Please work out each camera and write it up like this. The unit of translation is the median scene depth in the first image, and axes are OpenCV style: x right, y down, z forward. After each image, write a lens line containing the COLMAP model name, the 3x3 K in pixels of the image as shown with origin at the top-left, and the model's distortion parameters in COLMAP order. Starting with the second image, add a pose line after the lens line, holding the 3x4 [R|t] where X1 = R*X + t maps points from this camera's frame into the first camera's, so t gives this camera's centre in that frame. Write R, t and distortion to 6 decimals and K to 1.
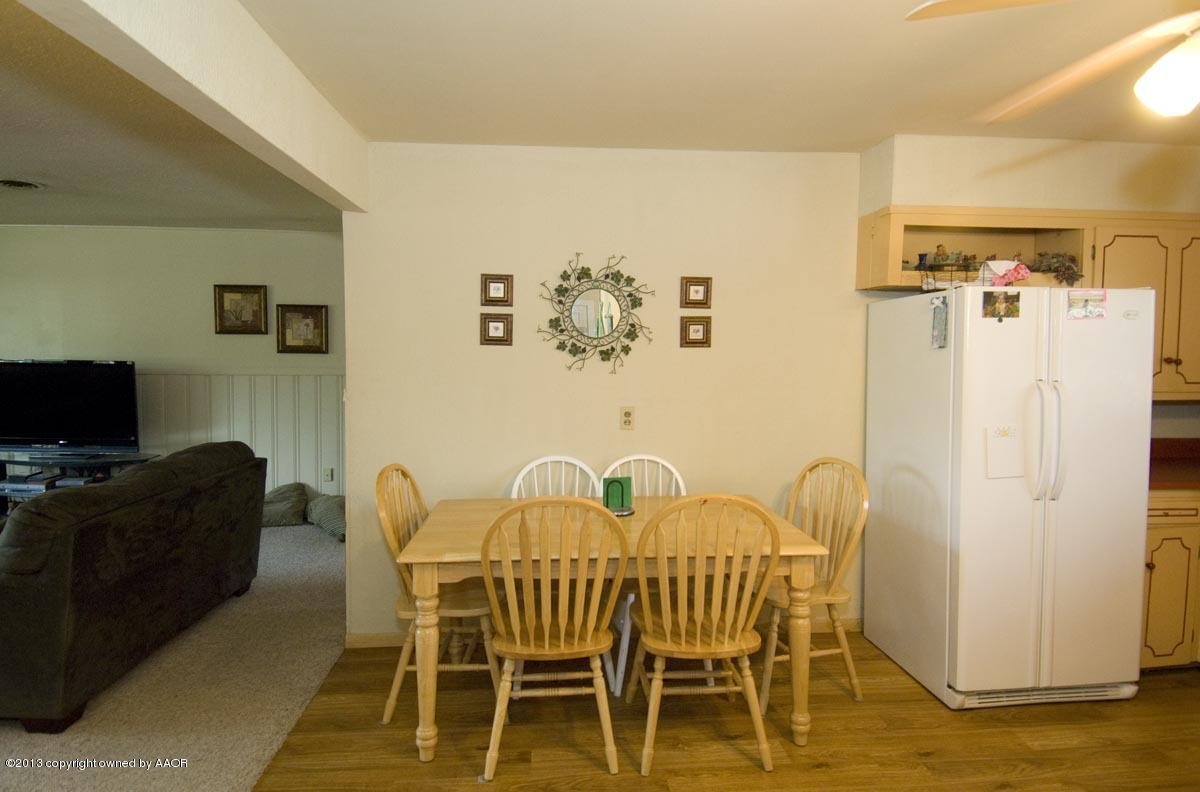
lens RADIAL K [[641.7, 0, 602.7], [0, 641.7, 397.0], [0, 0, 1]] dist [0.012333, -0.003632]
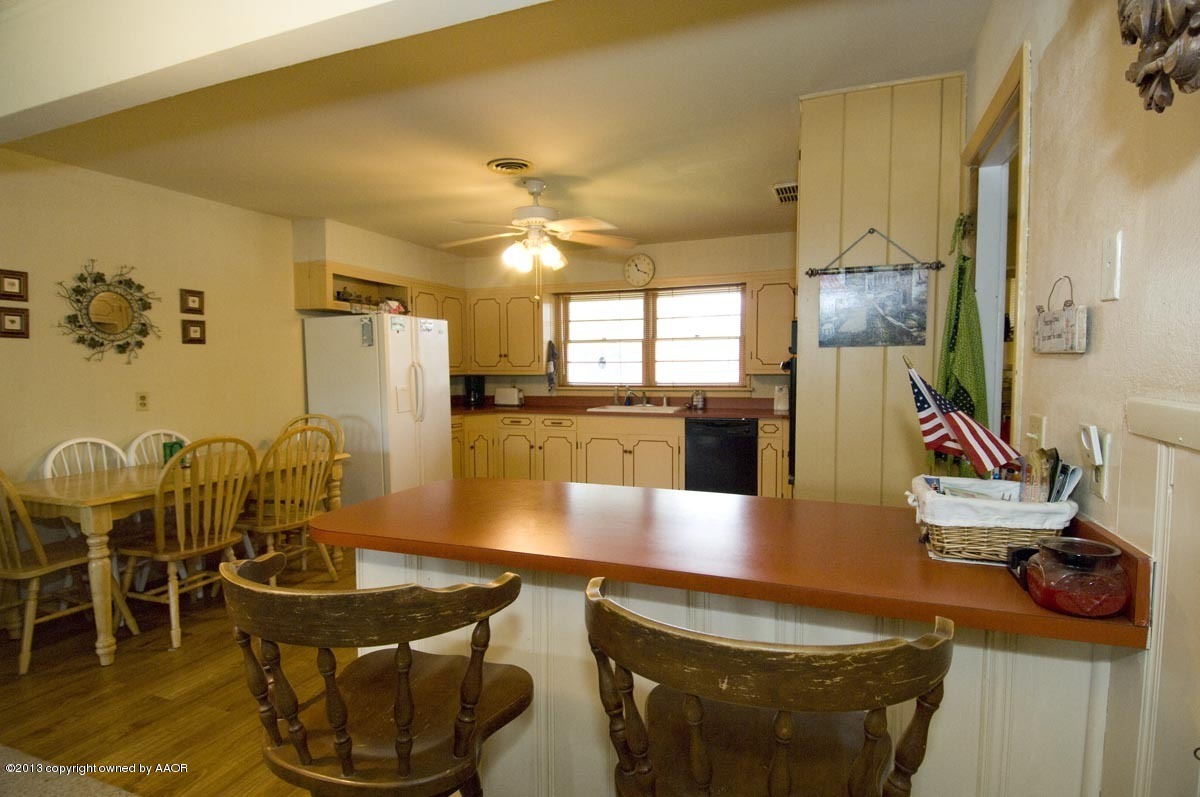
lens RADIAL K [[620.8, 0, 605.8], [0, 620.8, 405.2], [0, 0, 1]] dist [0.026497, -0.035069]
pose [[0.430919, -0.063043, 0.900186, -0.659875], [0.080606, 0.996258, 0.031185, 0.076192], [-0.898783, 0.059122, 0.434388, -0.301420]]
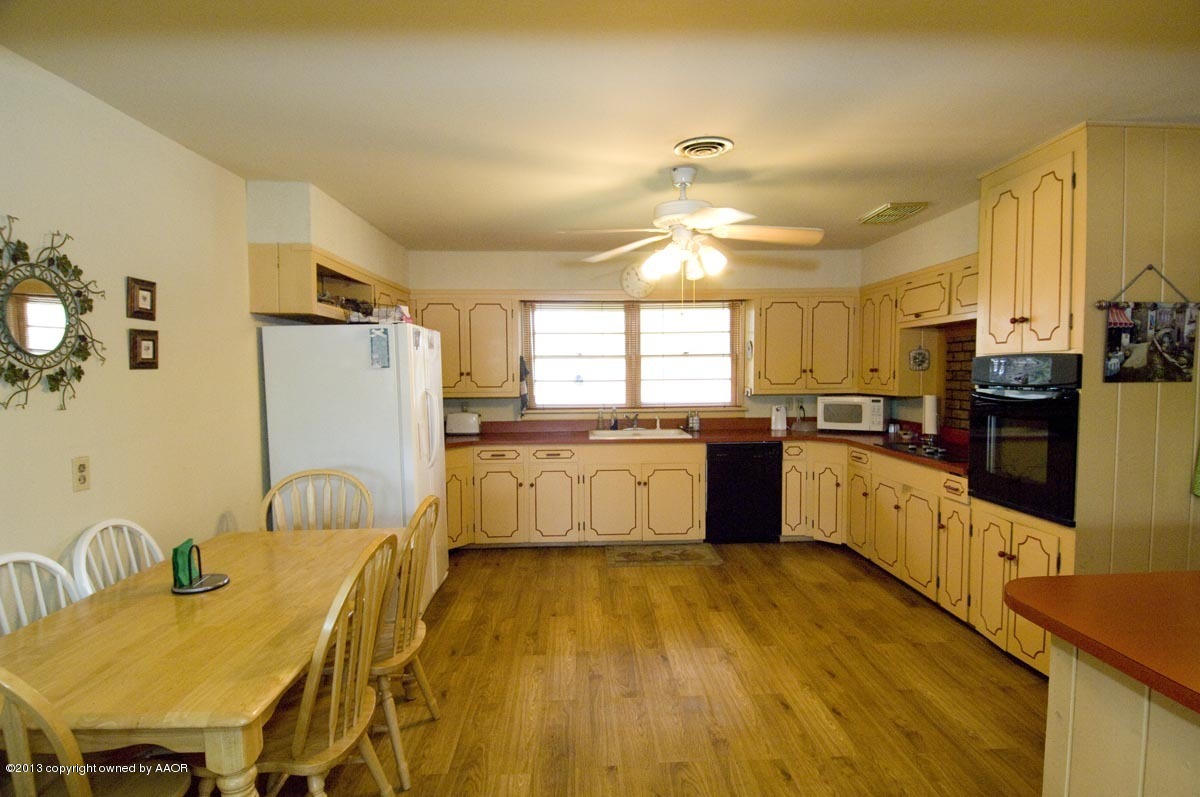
lens RADIAL K [[620.8, 0, 602.4], [0, 620.8, 406.5], [0, 0, 1]] dist [0.026497, -0.035069]
pose [[0.039806, -0.065803, 0.997038, -0.608764], [0.088344, 0.994153, 0.062085, -0.030750], [-0.995294, 0.085611, 0.045386, 0.424097]]
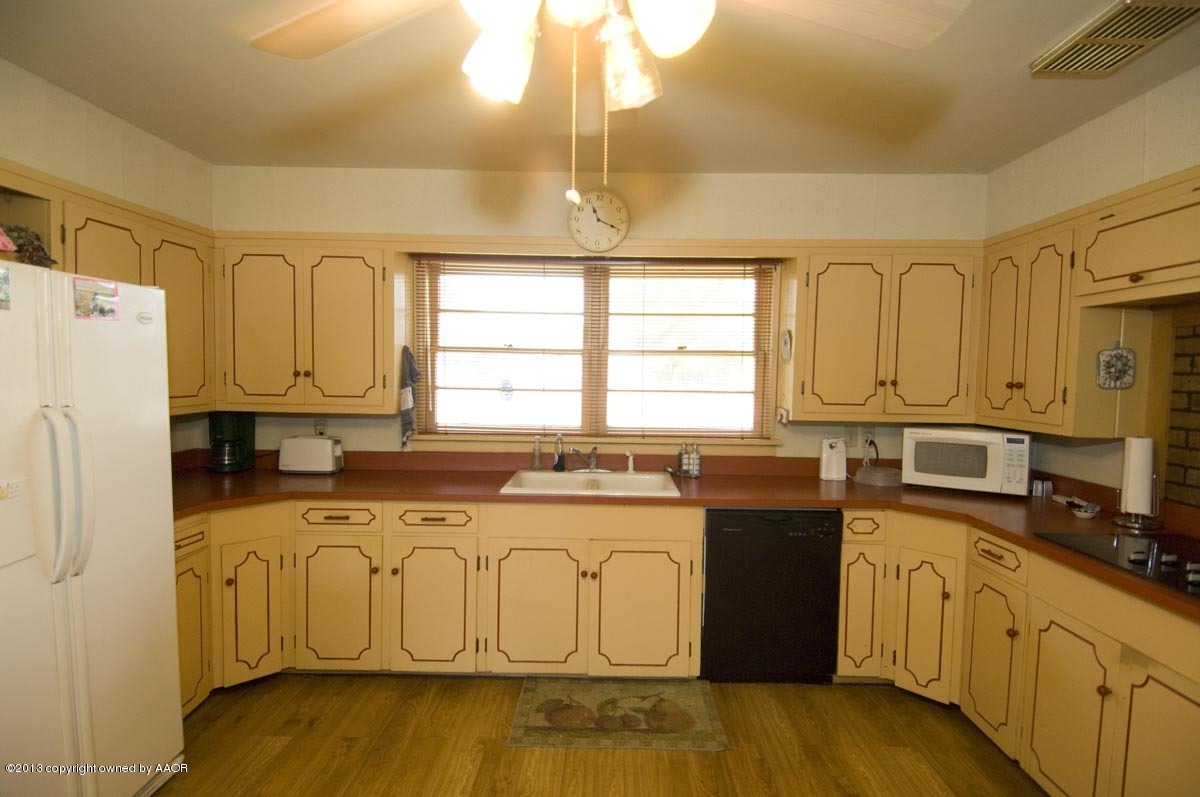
lens RADIAL K [[620.8, 0, 604.9], [0, 620.8, 400.5], [0, 0, 1]] dist [0.026497, -0.035069]
pose [[0.089731, -0.053433, 0.994532, 0.074630], [0.063910, 0.996811, 0.047789, -0.020587], [-0.993913, 0.059272, 0.092859, 0.292971]]
